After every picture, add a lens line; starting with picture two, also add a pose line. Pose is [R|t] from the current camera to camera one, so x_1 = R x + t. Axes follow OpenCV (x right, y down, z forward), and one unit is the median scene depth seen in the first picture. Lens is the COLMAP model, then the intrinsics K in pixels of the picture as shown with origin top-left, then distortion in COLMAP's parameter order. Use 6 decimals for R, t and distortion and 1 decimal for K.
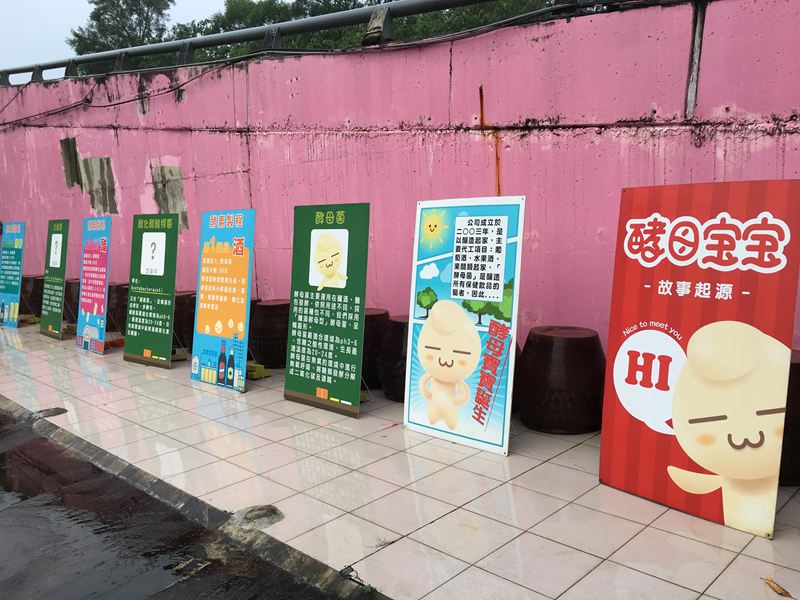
lens RADIAL K [[681.0, 0, 396.5], [0, 681.0, 294.1], [0, 0, 1]] dist [0.079565, -0.108062]
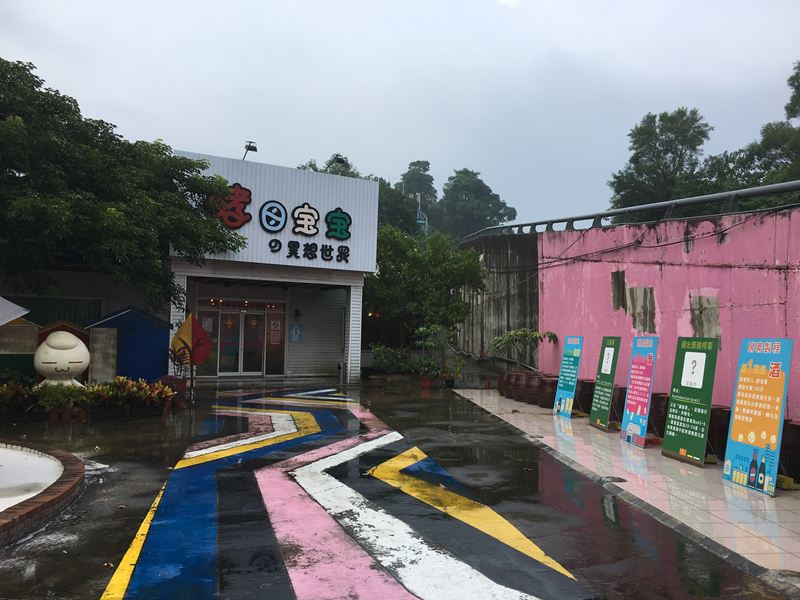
lens RADIAL K [[681.0, 0, 396.5], [0, 681.0, 294.1], [0, 0, 1]] dist [0.079565, -0.108062]
pose [[0.760073, 0.015964, -0.649642, 0.030318], [-0.124681, 0.984708, -0.121678, 0.019514], [0.637765, 0.173482, 0.750440, -0.229171]]
